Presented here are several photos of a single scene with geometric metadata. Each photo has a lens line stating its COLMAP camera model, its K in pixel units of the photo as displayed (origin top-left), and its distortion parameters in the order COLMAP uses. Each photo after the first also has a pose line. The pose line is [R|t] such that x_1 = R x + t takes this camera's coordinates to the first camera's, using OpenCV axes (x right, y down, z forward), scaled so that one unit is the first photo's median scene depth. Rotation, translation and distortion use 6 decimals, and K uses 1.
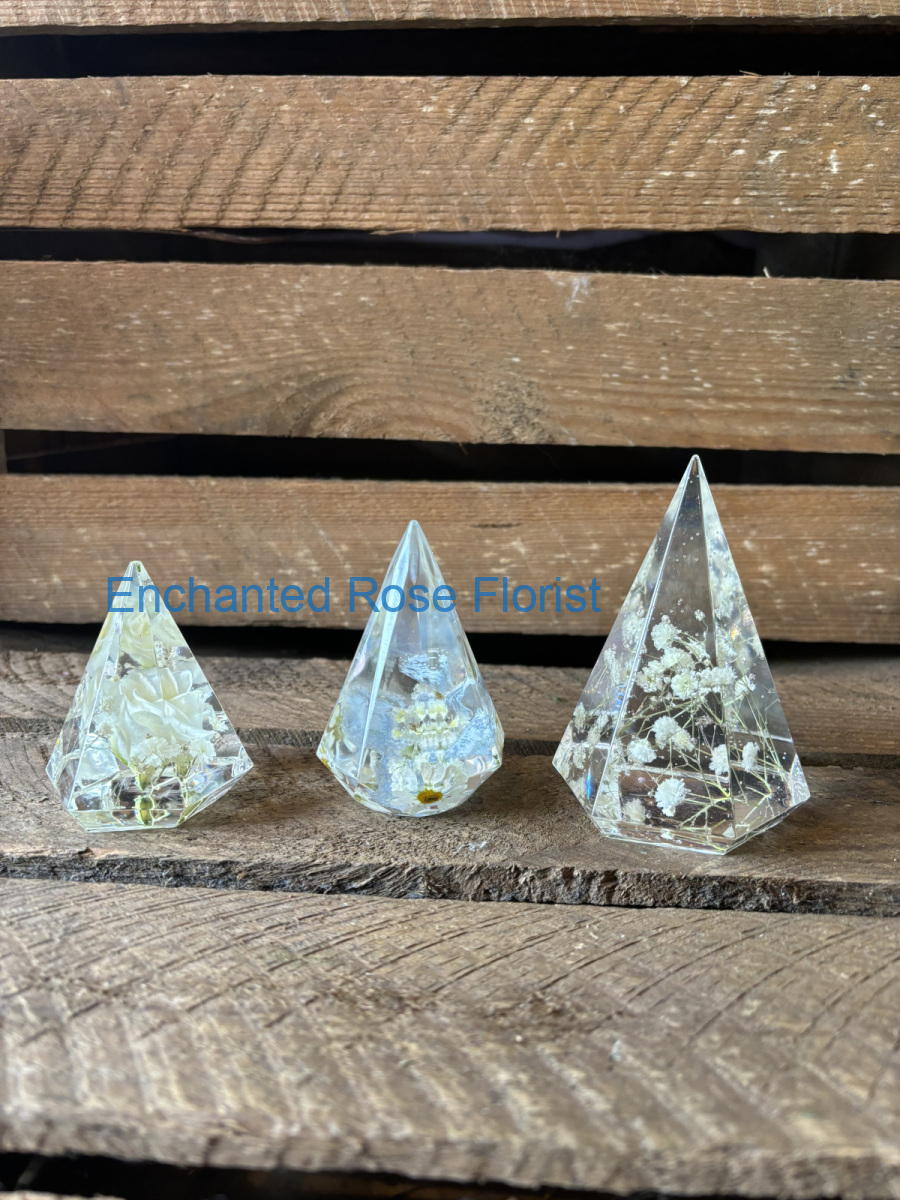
lens RADIAL K [[905.2, 0, 450.0], [0, 905.2, 600.0], [0, 0, 1]] dist [0.009283, -0.045903]
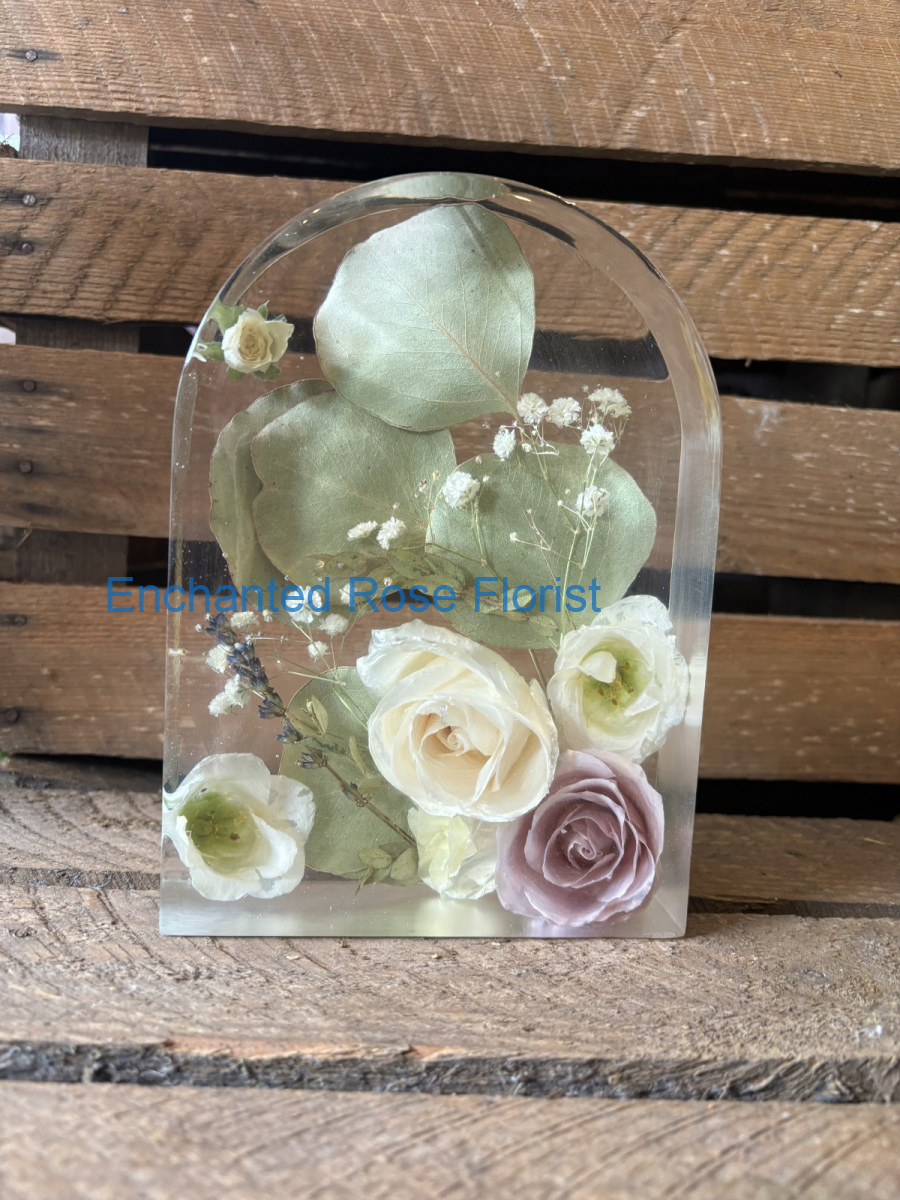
lens RADIAL K [[905.2, 0, 450.0], [0, 905.2, 600.0], [0, 0, 1]] dist [0.009283, -0.045903]
pose [[0.994538, 0.029385, 0.100157, -0.306221], [-0.012738, 0.986551, -0.162955, 0.014885], [-0.103598, 0.160789, 0.981537, 0.114765]]
